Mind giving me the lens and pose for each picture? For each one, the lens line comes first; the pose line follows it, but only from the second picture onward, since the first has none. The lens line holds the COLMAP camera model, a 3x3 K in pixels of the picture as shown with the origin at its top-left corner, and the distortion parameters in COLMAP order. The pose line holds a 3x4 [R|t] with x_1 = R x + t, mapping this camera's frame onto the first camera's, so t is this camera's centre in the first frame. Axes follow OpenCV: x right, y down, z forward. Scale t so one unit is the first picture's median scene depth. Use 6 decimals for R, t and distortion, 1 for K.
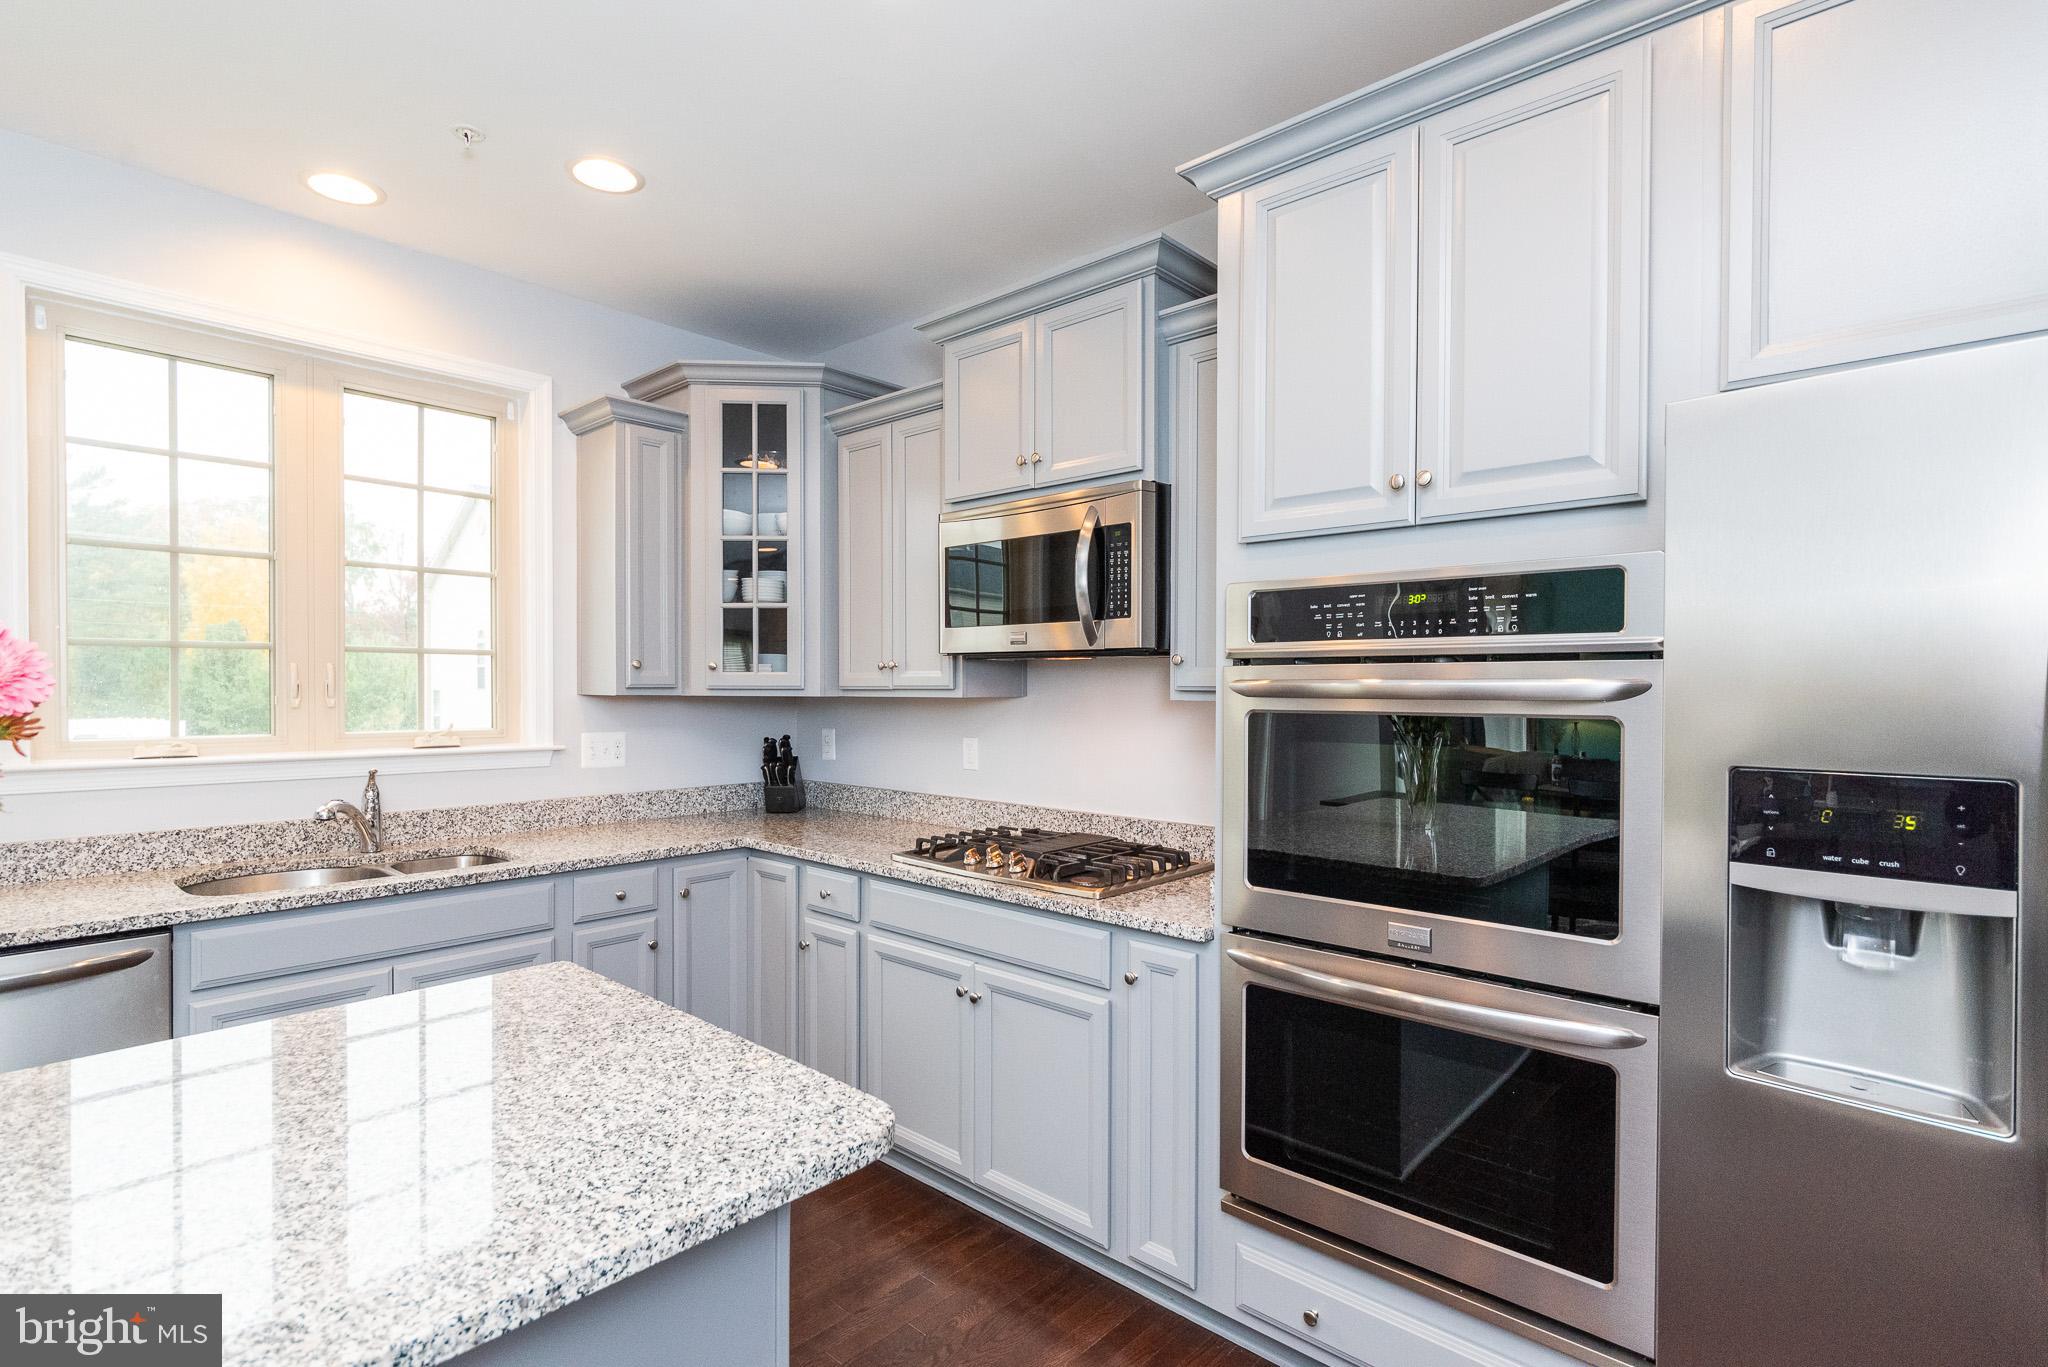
lens RADIAL K [[967.0, 0, 1052.8], [0, 967.0, 698.6], [0, 0, 1]] dist [-0.012337, 0.004826]
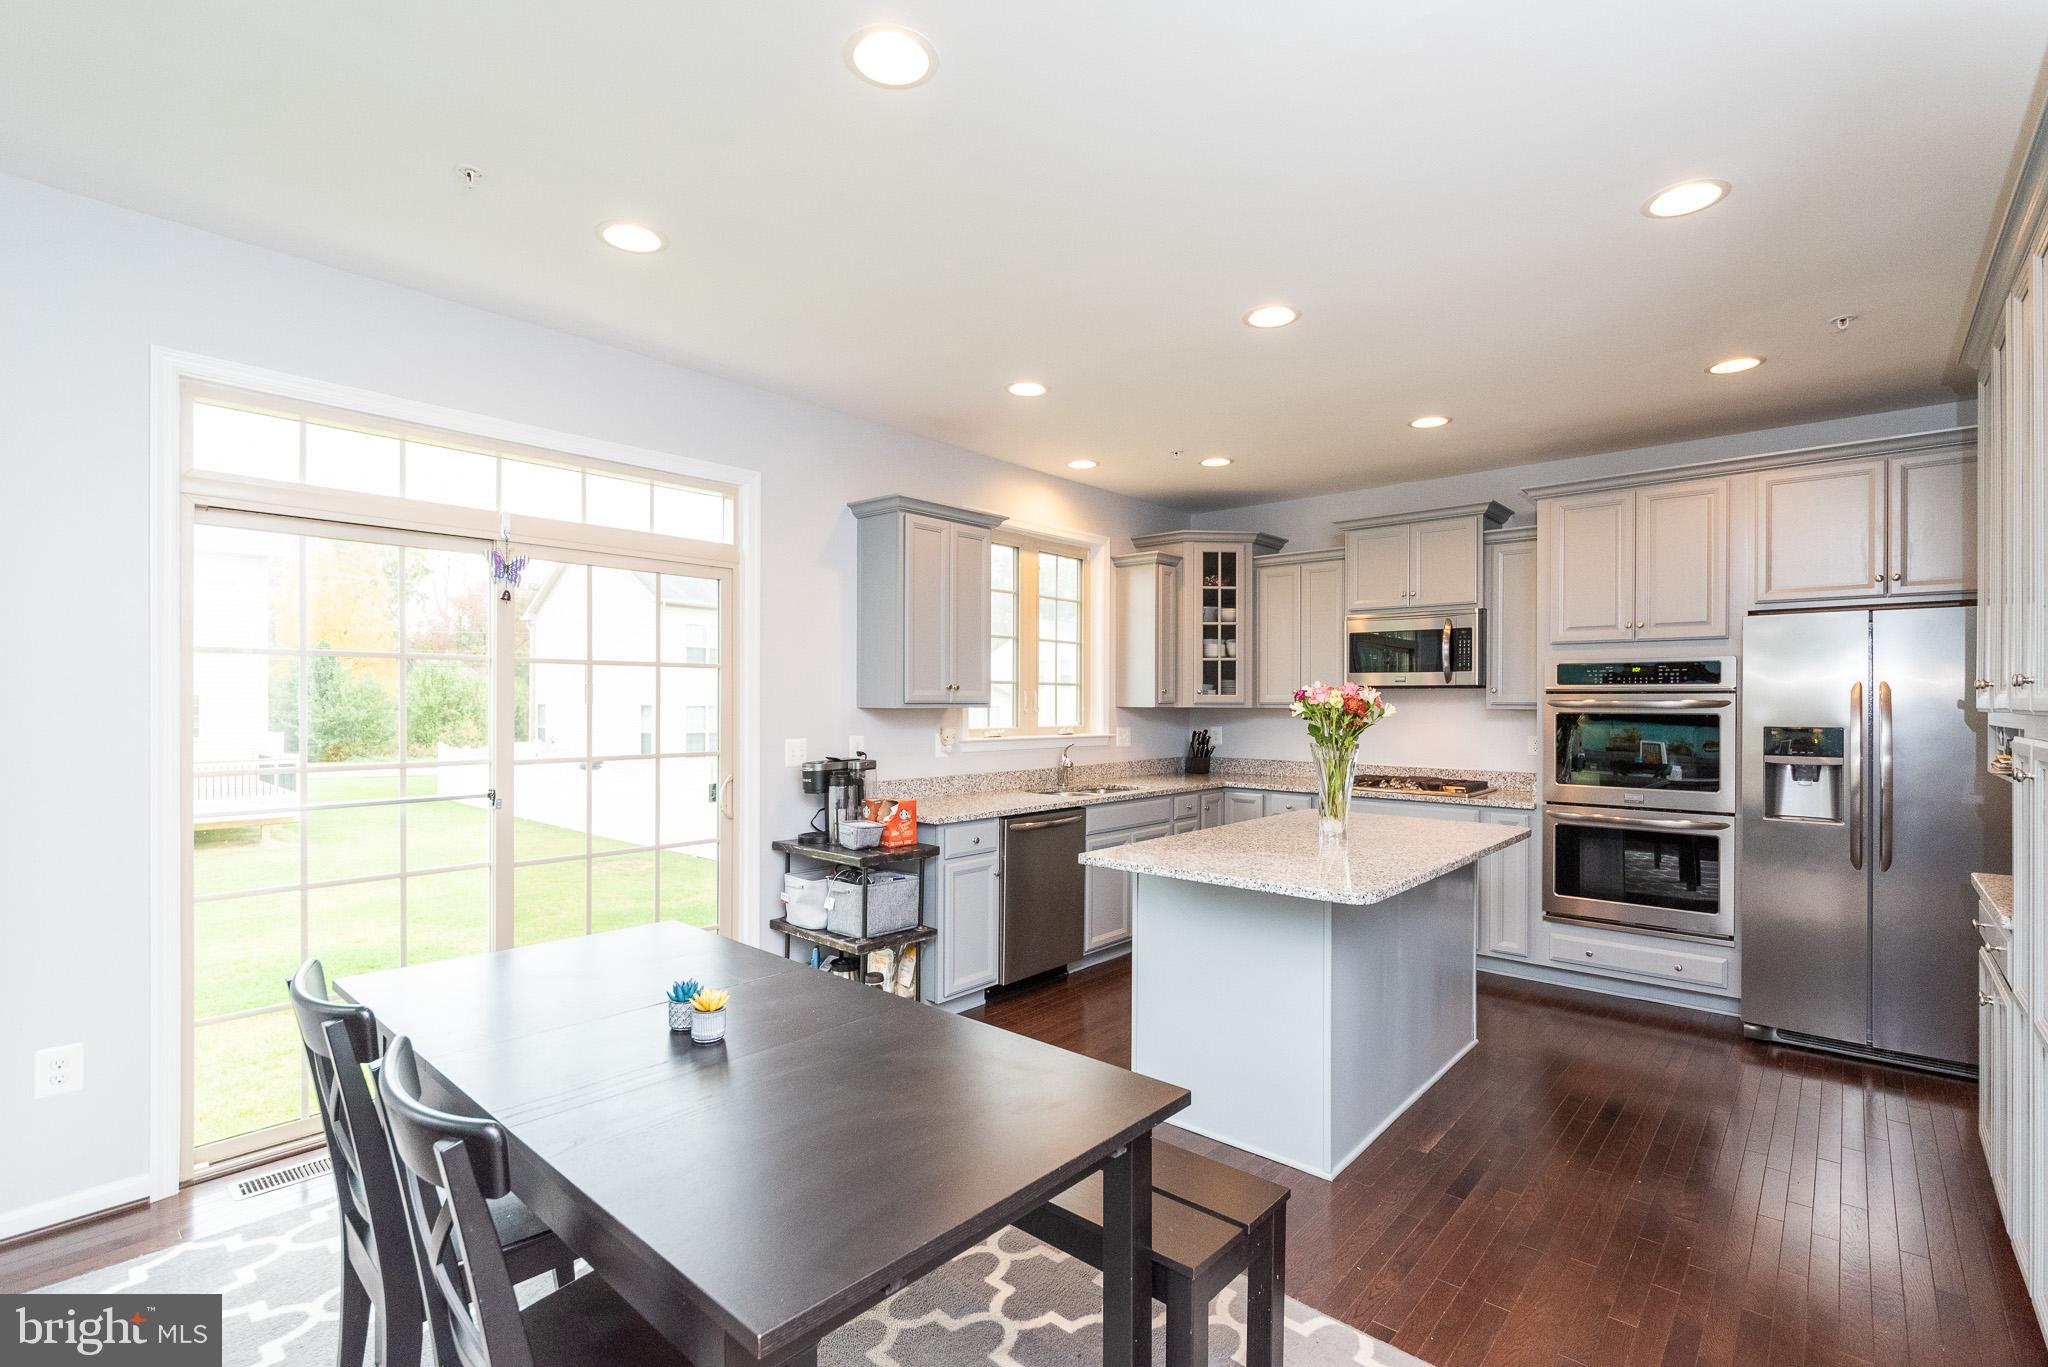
lens RADIAL K [[936.2, 0, 1036.8], [0, 936.2, 701.9], [0, 0, 1]] dist [-0.002759, -0.002851]
pose [[0.999903, -0.001337, 0.013883, -0.907157], [0.001480, 0.999945, -0.010341, 0.006648], [-0.013868, 0.010361, 0.999850, -1.073485]]
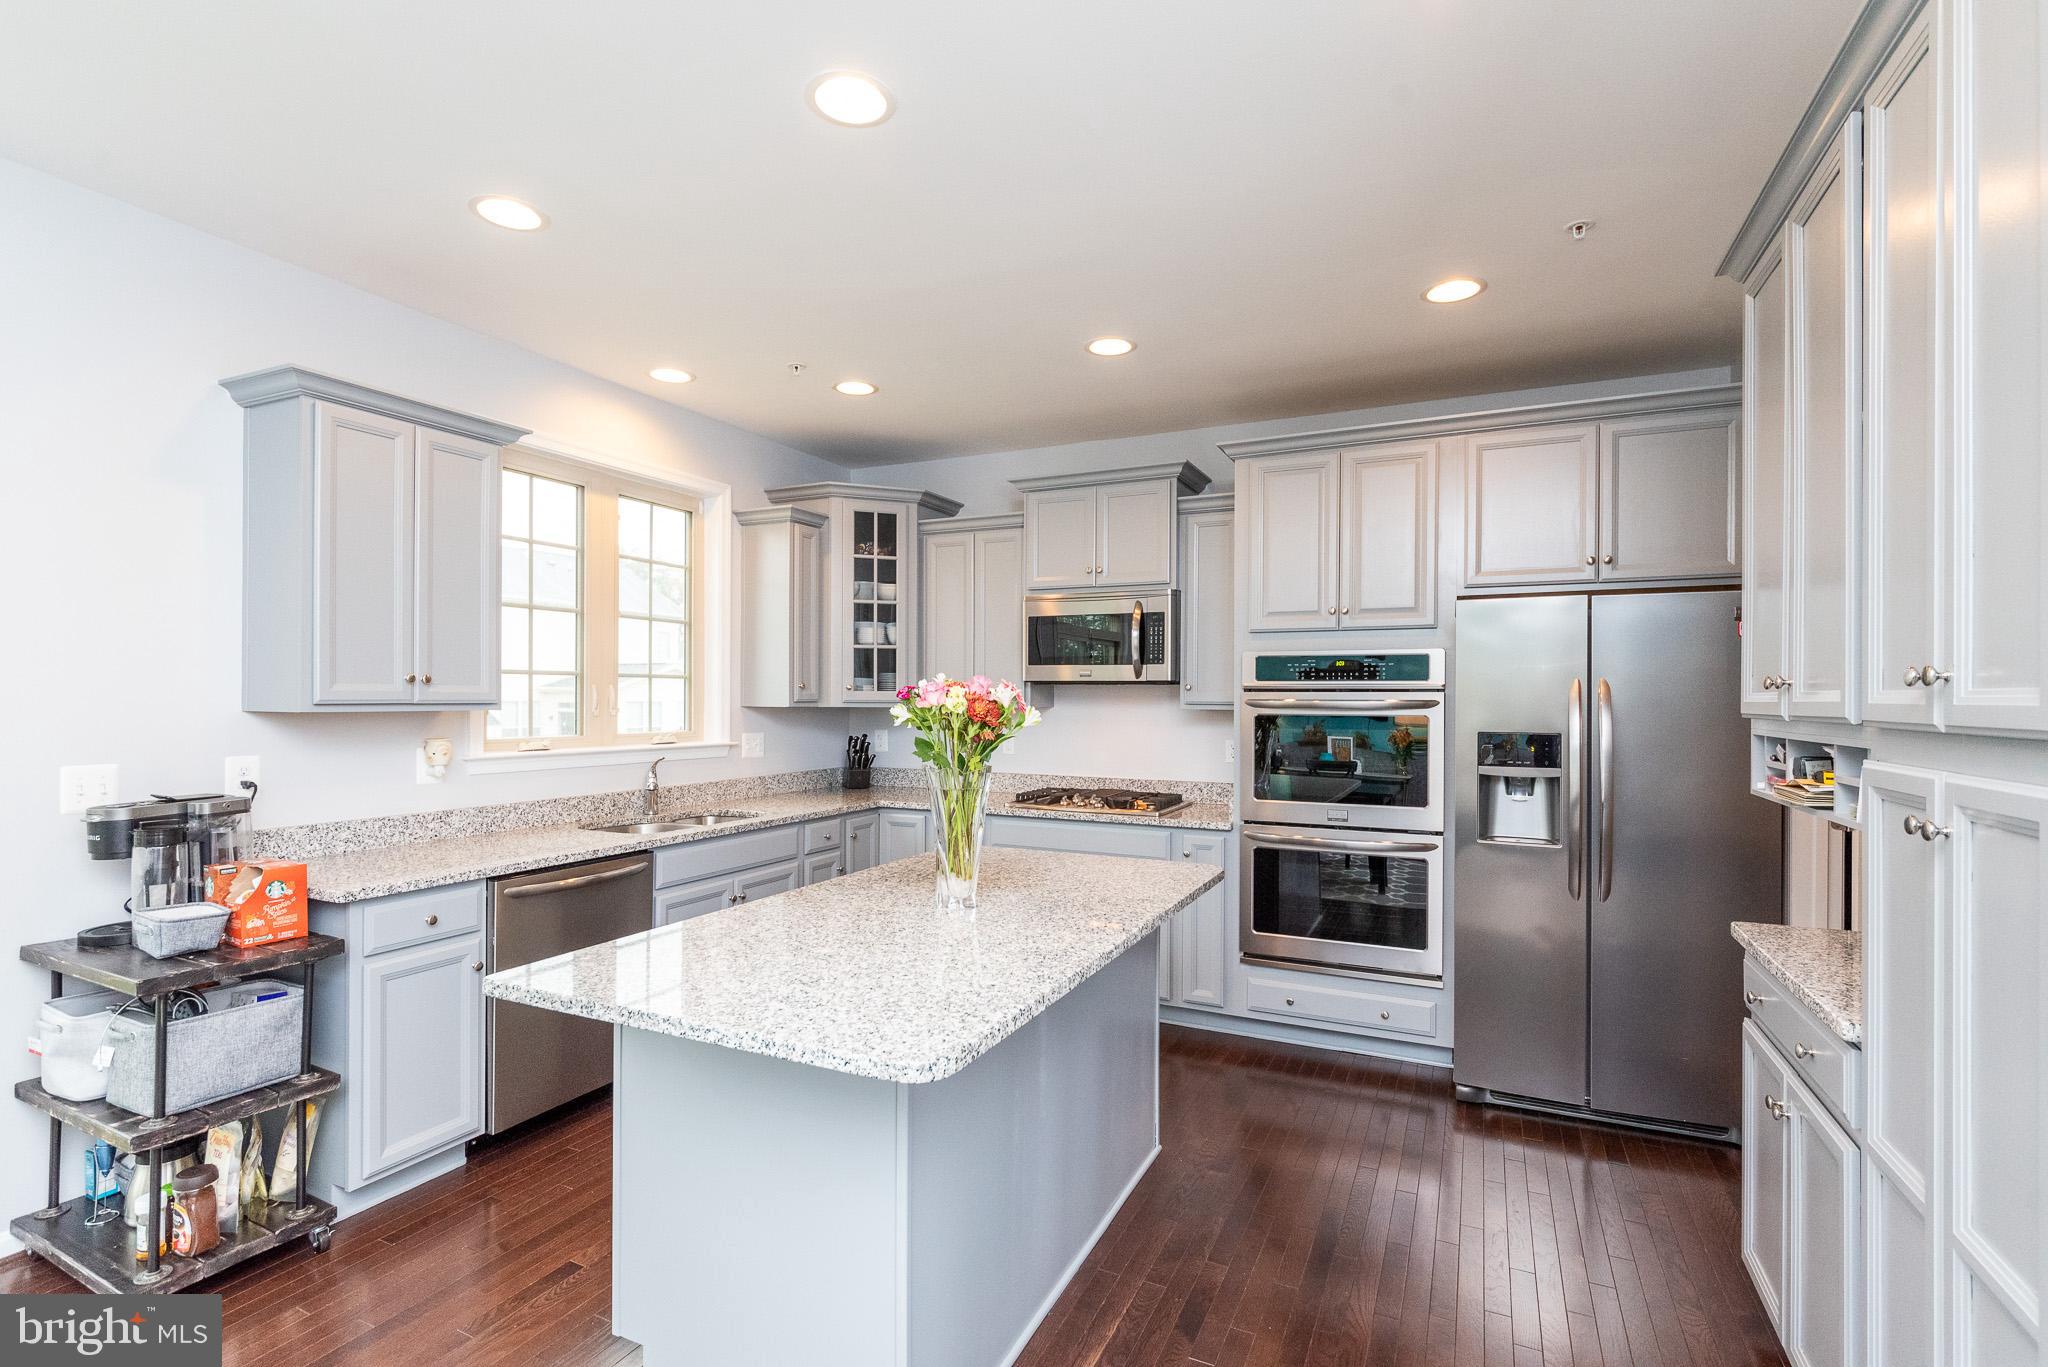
lens RADIAL K [[955.8, 0, 1024.5], [0, 955.8, 696.3], [0, 0, 1]] dist [0.007004, 0.000128]
pose [[0.960673, 0.000311, 0.277680, -0.655276], [0.002682, 0.999942, -0.010398, -0.004117], [-0.277668, 0.010734, 0.960617, -0.644971]]
